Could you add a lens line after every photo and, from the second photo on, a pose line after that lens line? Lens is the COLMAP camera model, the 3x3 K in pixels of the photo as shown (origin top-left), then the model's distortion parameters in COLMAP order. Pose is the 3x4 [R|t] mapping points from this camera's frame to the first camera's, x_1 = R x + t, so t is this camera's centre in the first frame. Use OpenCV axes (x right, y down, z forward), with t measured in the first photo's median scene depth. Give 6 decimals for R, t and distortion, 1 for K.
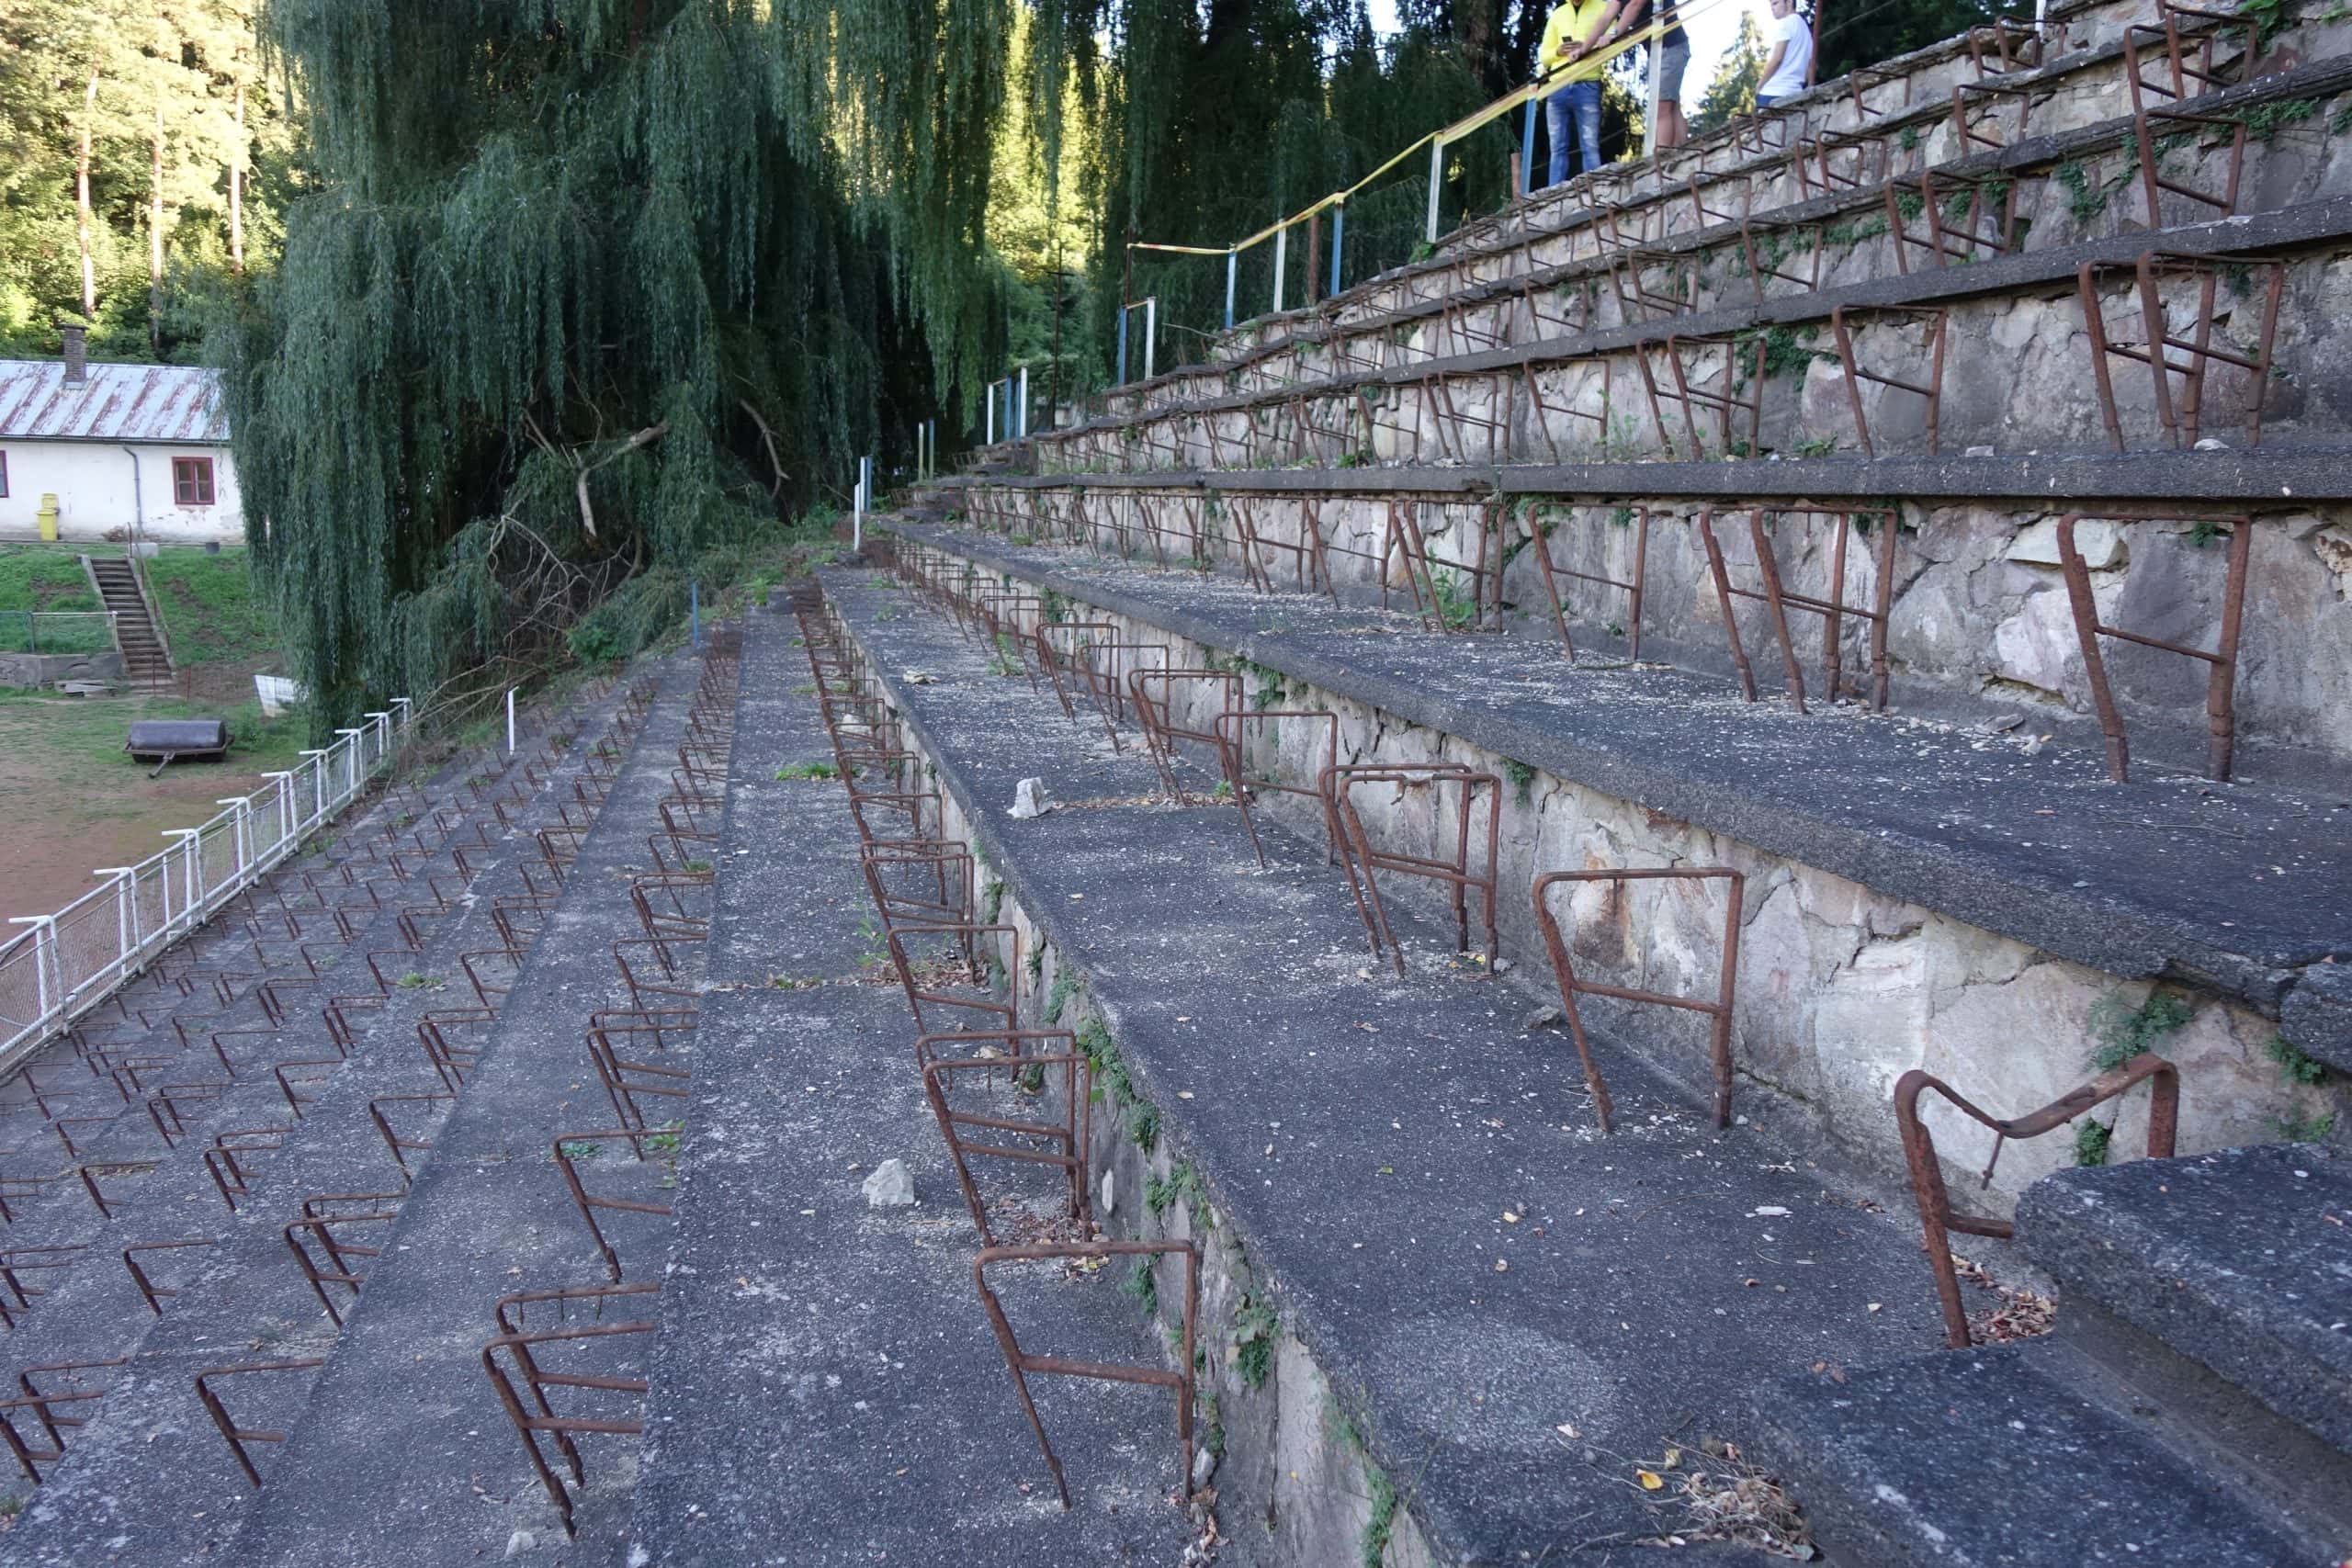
lens RADIAL K [[1990.9, 0, 1180.6], [0, 1990.9, 784.2], [0, 0, 1]] dist [0.004212, -0.003755]
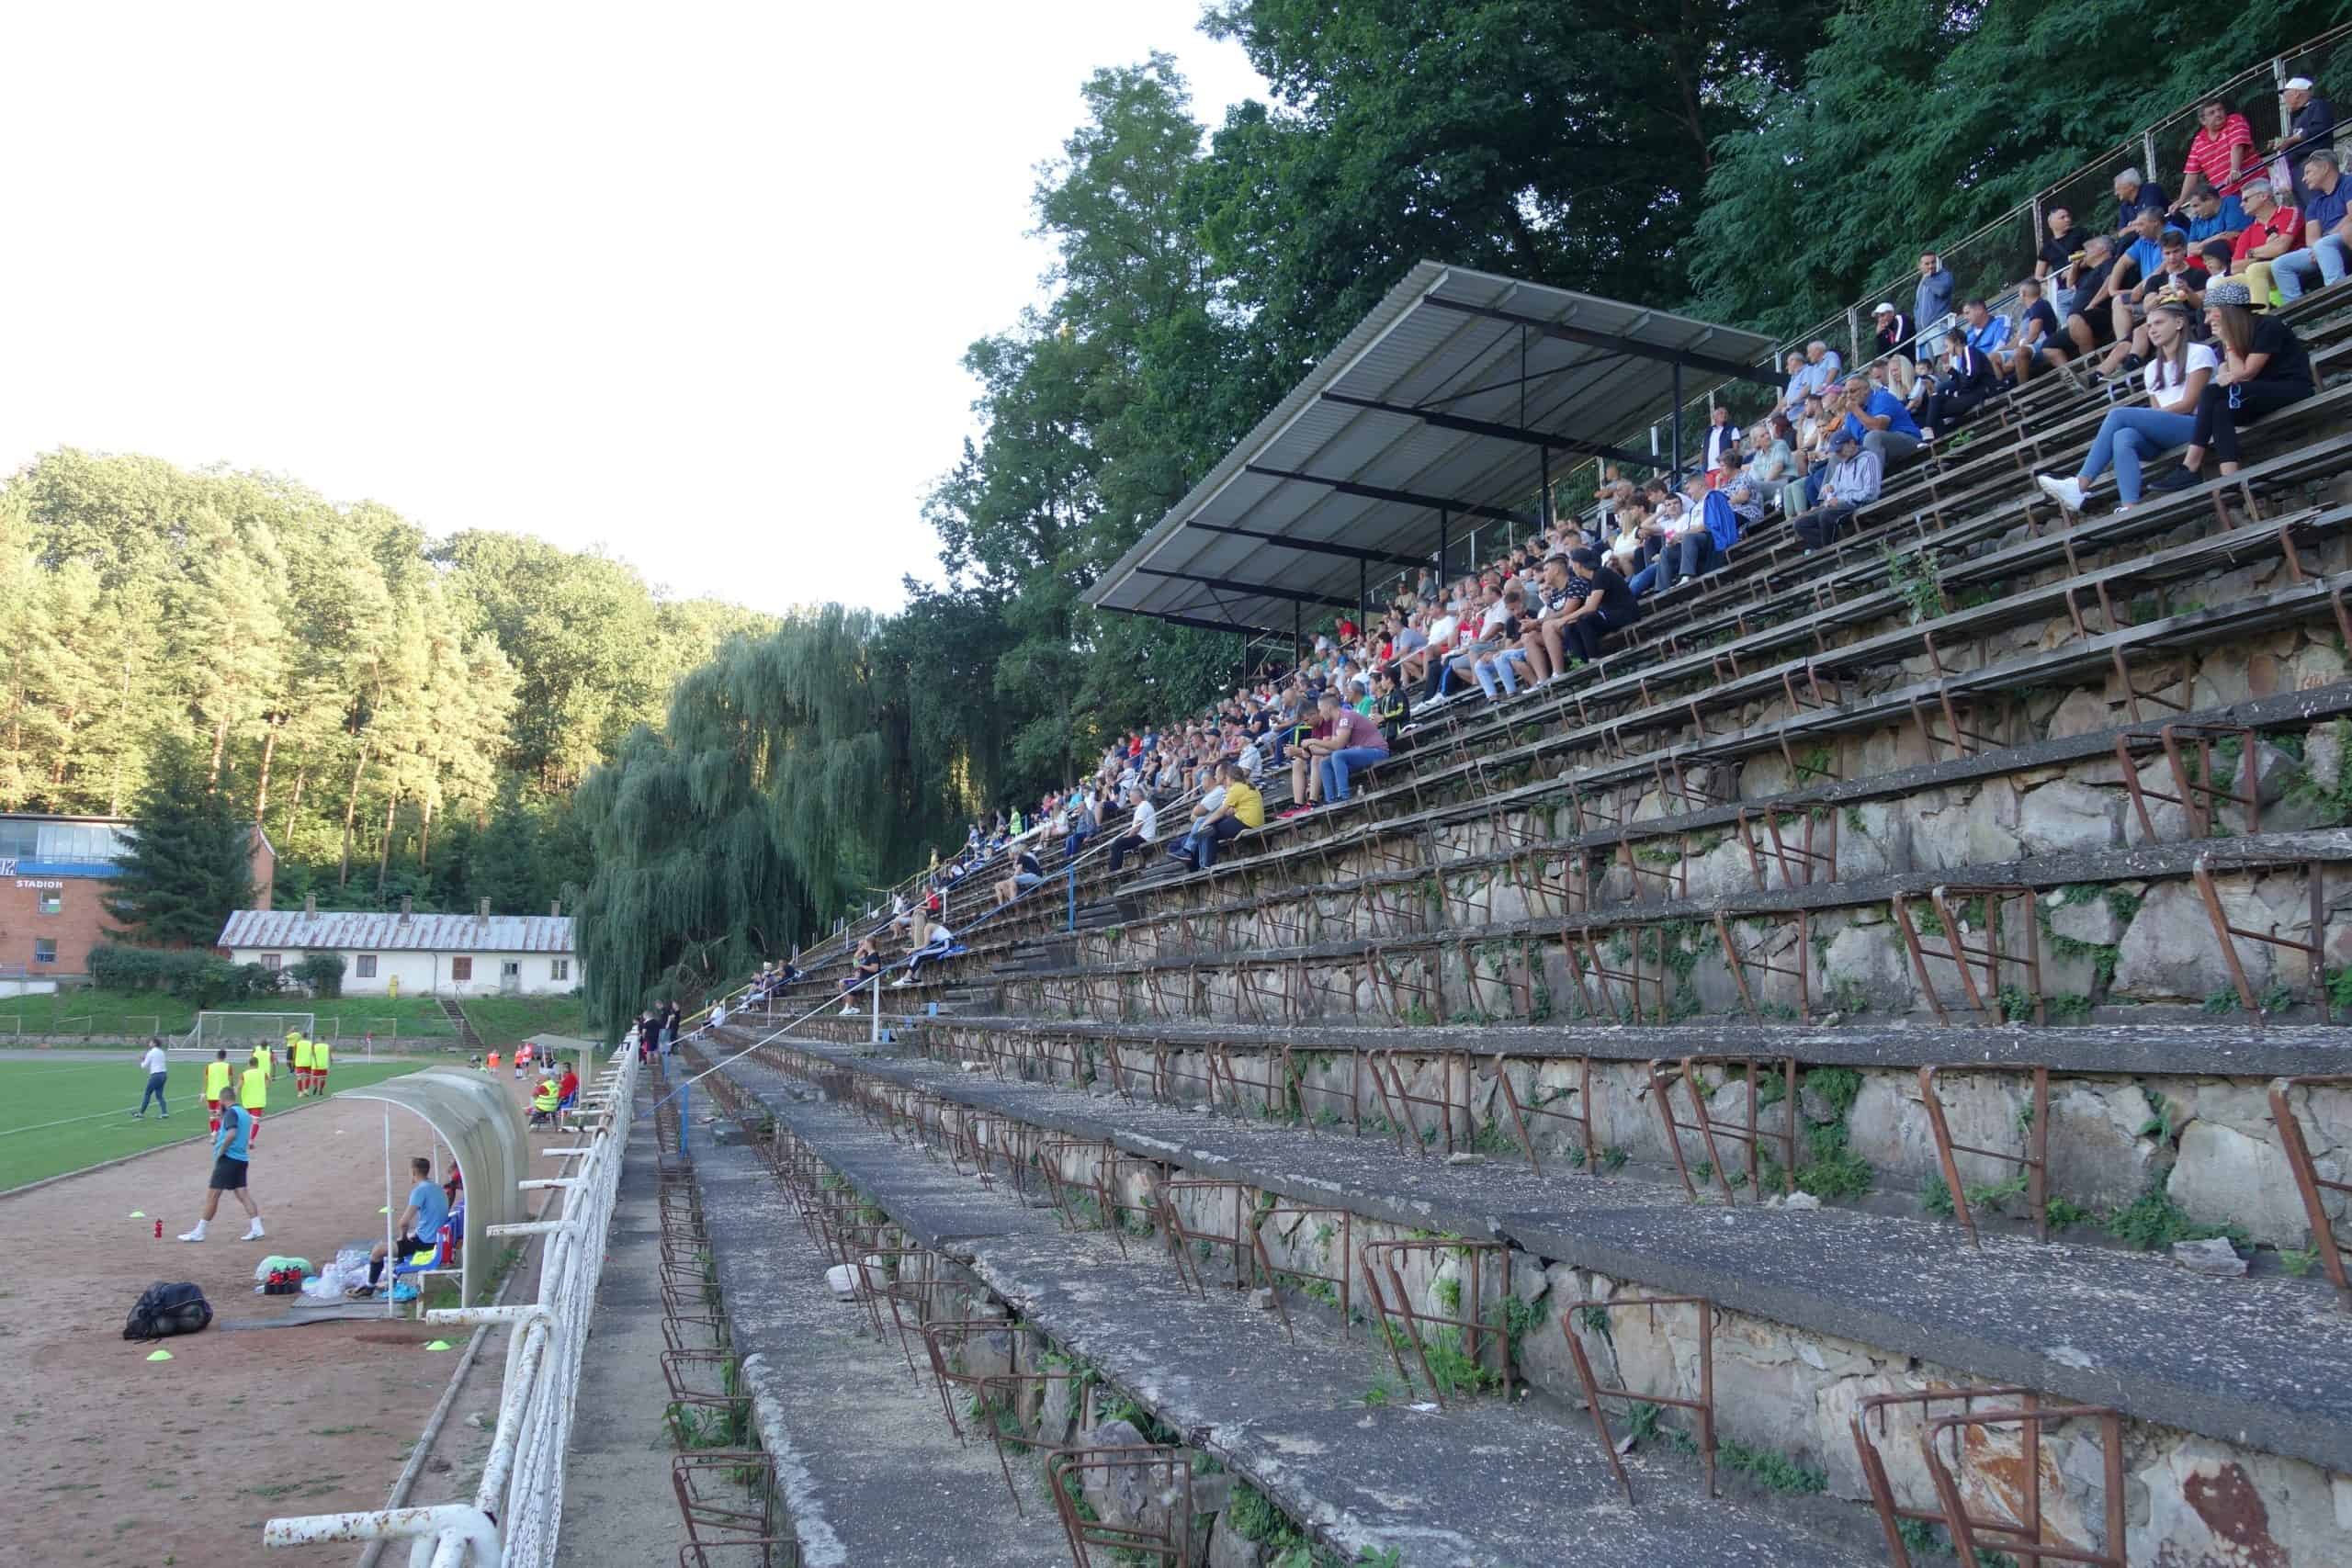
lens RADIAL K [[1990.9, 0, 1180.6], [0, 1990.9, 784.2], [0, 0, 1]] dist [0.004212, -0.003755]
pose [[0.998266, -0.009780, 0.058040, 0.142638], [0.024332, 0.966466, -0.255638, 0.218161], [-0.053594, 0.256607, 0.965029, -1.131718]]
